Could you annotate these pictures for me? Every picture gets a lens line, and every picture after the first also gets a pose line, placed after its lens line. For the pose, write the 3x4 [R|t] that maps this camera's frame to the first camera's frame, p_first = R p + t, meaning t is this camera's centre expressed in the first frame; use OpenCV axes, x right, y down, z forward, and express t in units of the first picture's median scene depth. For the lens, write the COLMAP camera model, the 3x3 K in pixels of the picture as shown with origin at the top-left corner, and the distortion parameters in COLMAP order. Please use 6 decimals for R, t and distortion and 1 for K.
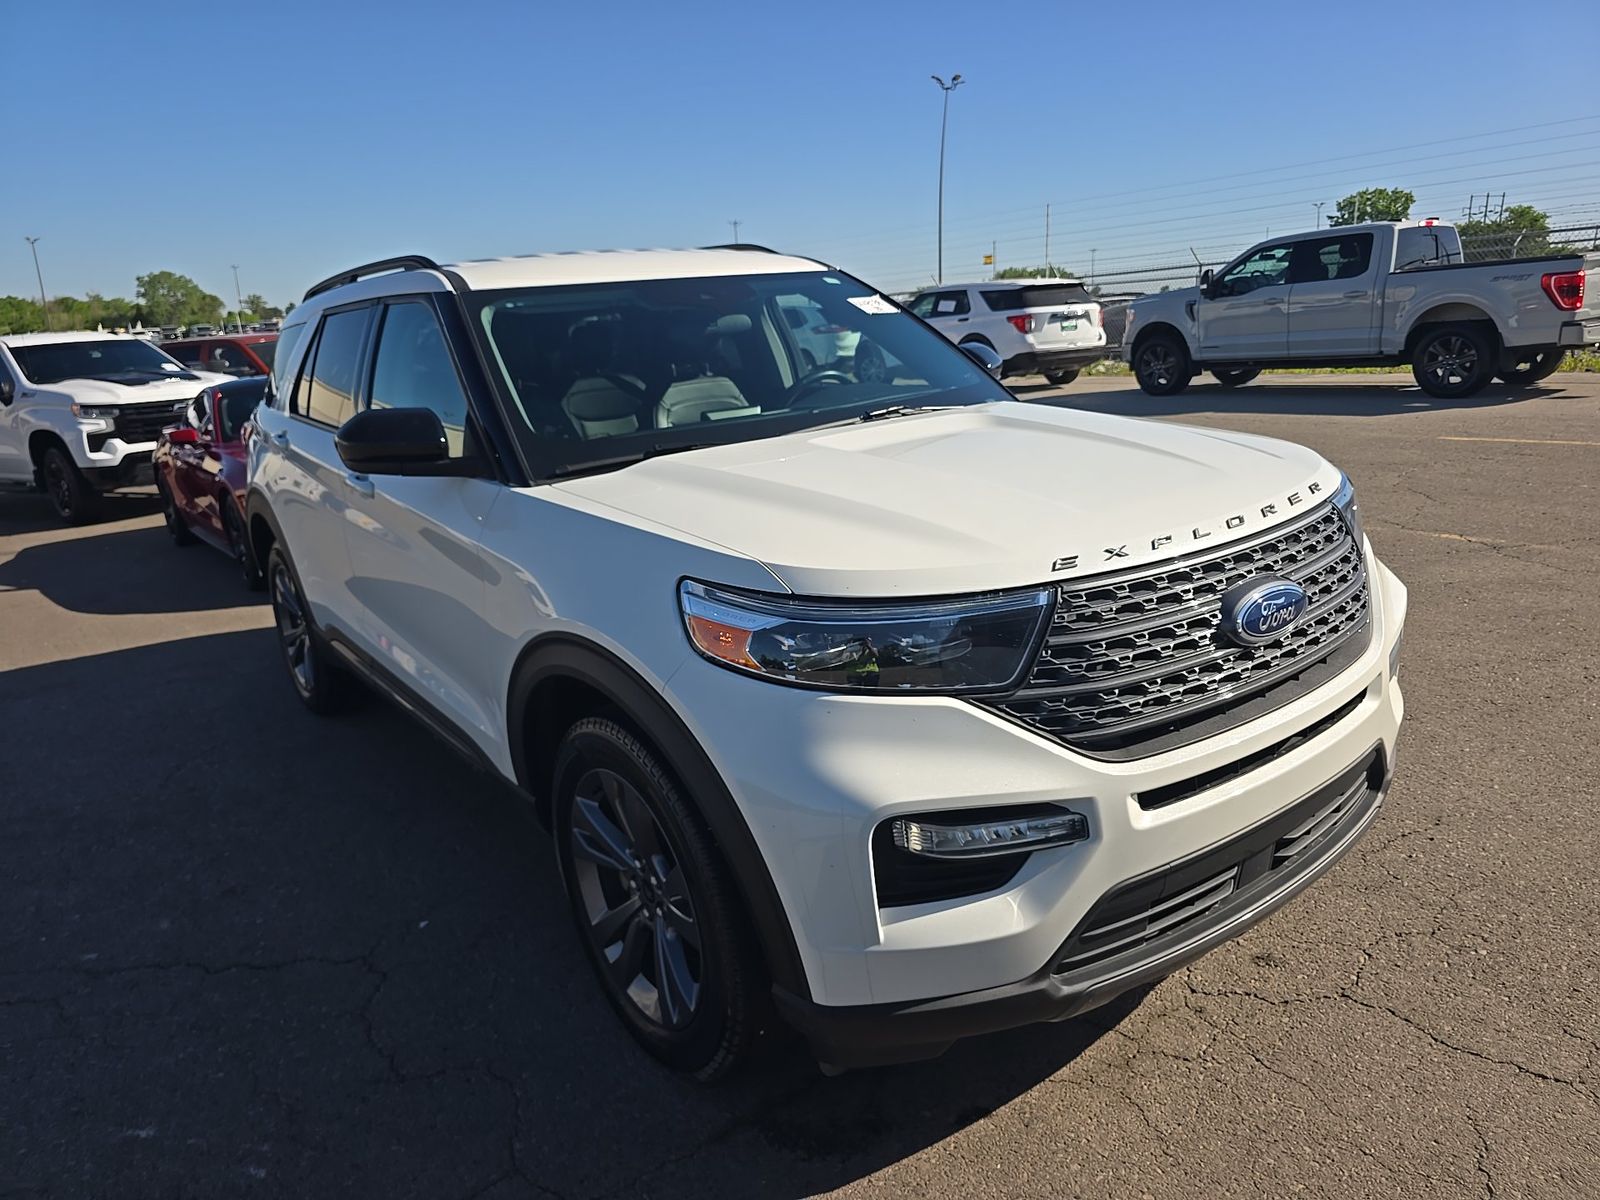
lens RADIAL K [[1063.4, 0, 764.3], [0, 1063.4, 599.2], [0, 0, 1]] dist [0.051560, -0.049634]
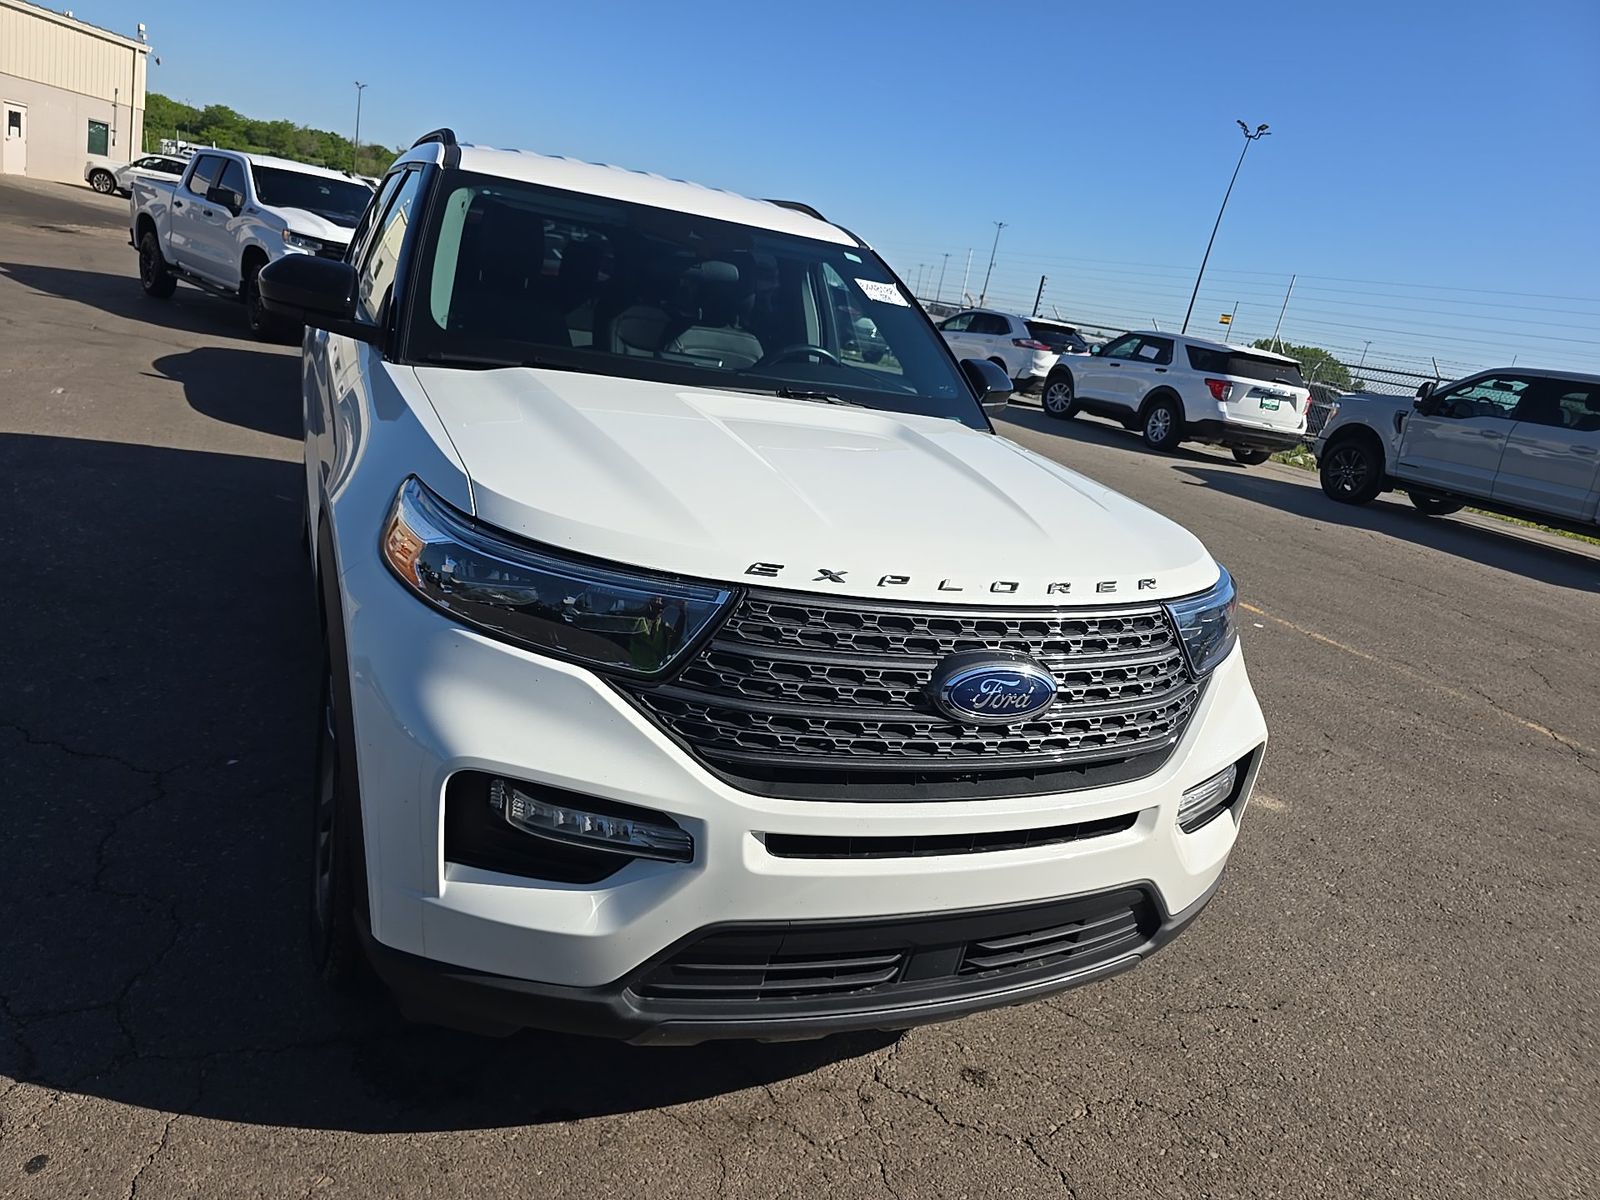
lens RADIAL K [[1064.3, 0, 823.1], [0, 1064.3, 594.6], [0, 0, 1]] dist [0.048713, -0.044299]
pose [[0.947656, 0.285102, -0.143755, 0.236385], [-0.284420, 0.958355, 0.025714, -0.025501], [0.145099, 0.016519, 0.989279, 0.054845]]
